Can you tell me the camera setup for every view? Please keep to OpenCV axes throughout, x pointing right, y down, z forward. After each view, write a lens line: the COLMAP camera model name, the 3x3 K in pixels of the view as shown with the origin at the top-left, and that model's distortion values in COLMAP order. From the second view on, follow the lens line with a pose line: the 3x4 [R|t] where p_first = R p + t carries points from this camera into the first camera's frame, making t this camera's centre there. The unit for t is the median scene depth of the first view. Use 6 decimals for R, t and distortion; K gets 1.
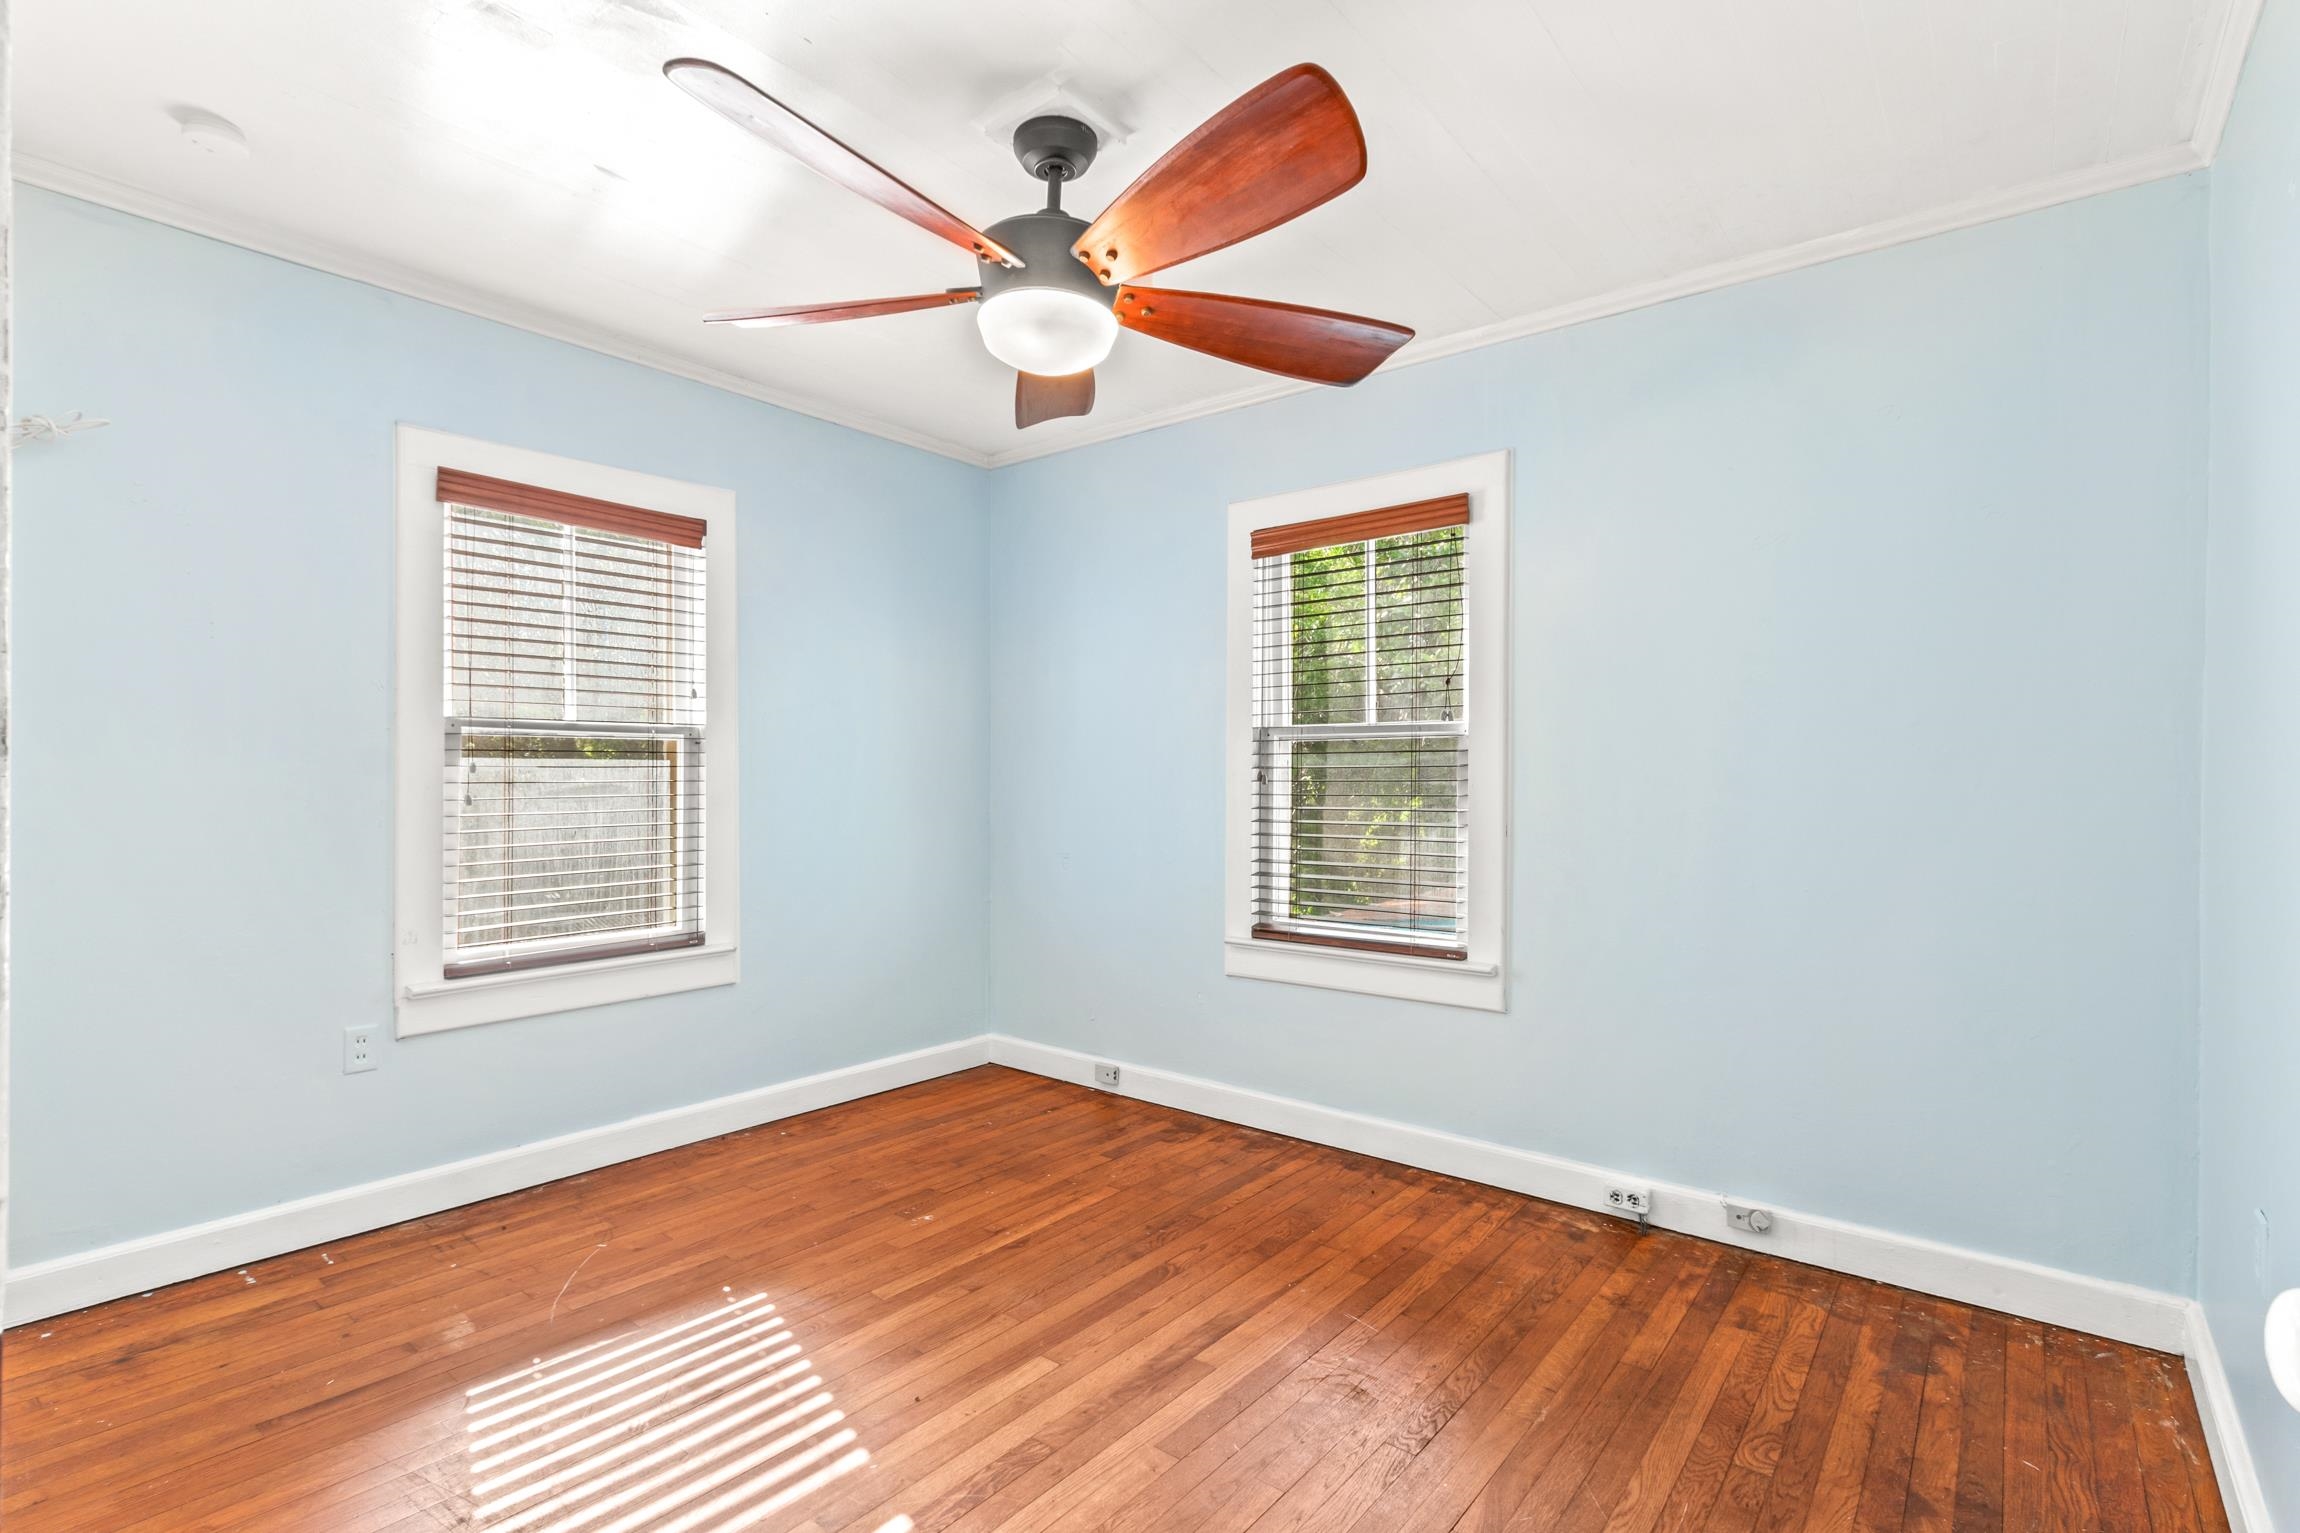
lens RADIAL K [[1115.1, 0, 1117.2], [0, 1115.1, 789.0], [0, 0, 1]] dist [0.000136, -0.001084]
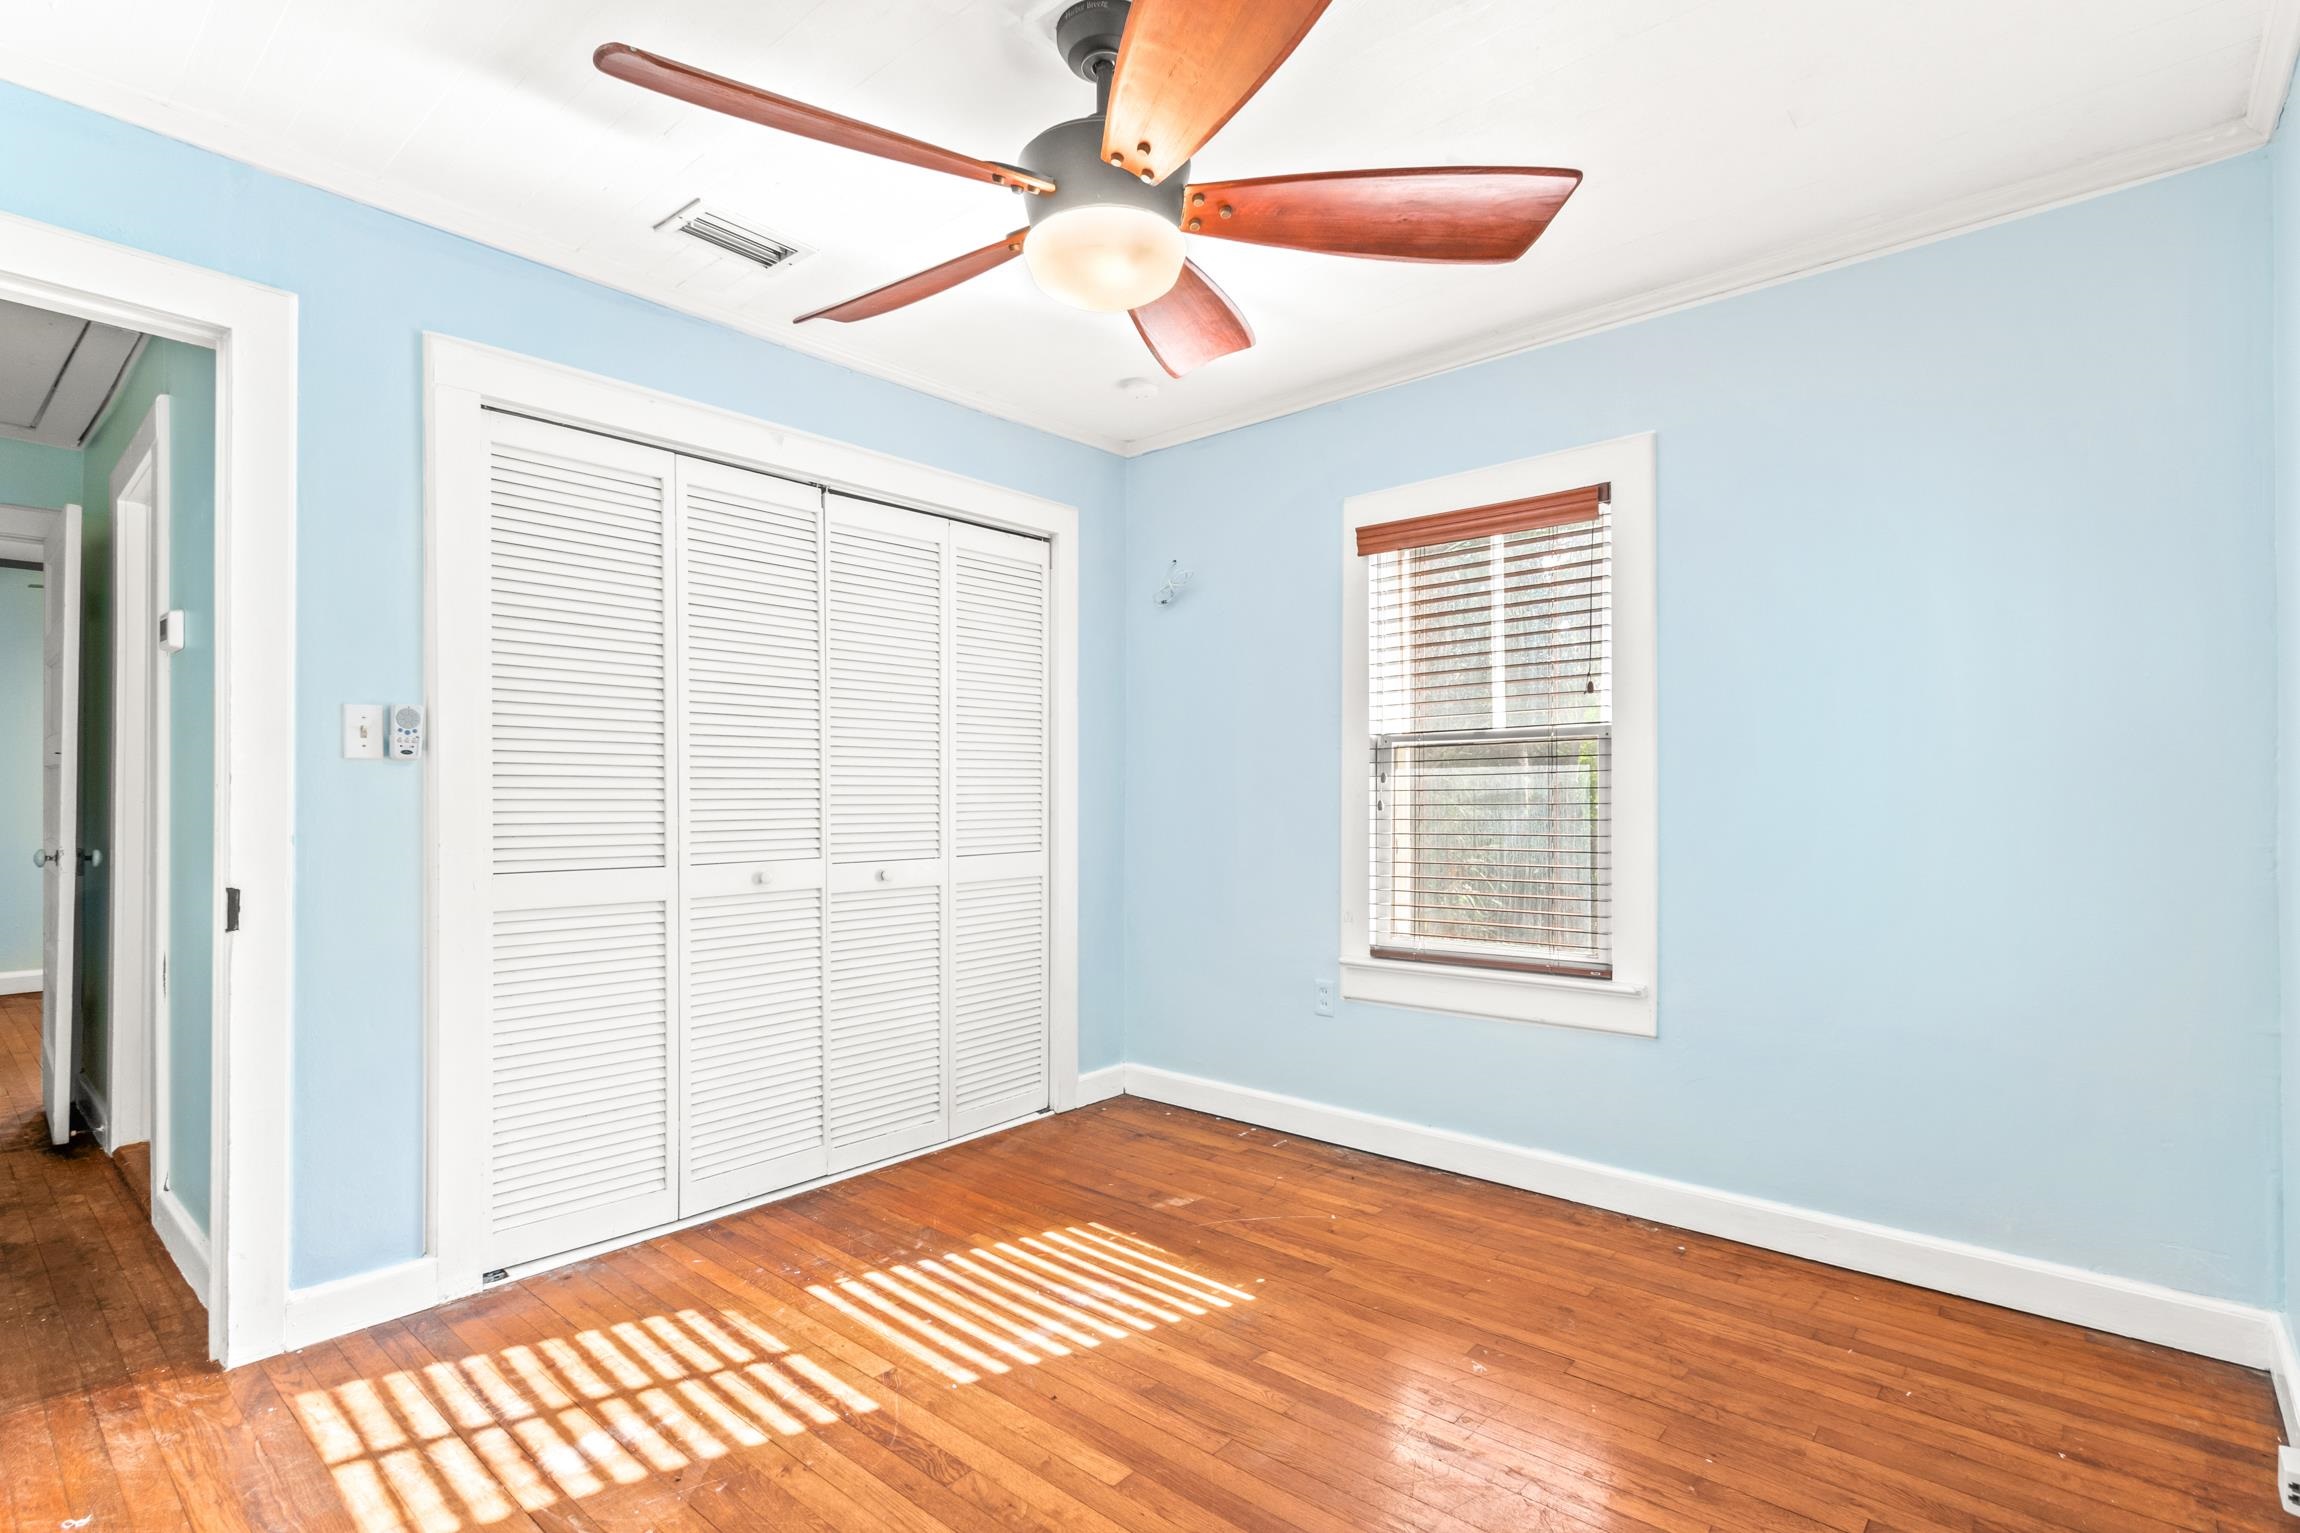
lens RADIAL K [[1115.1, 0, 1117.2], [0, 1115.1, 789.0], [0, 0, 1]] dist [0.000136, -0.001084]
pose [[-0.047138, -0.004039, -0.998880, 0.539249], [-0.010192, 0.999942, -0.003562, 0.000857], [0.998836, 0.010013, -0.047177, 0.719852]]
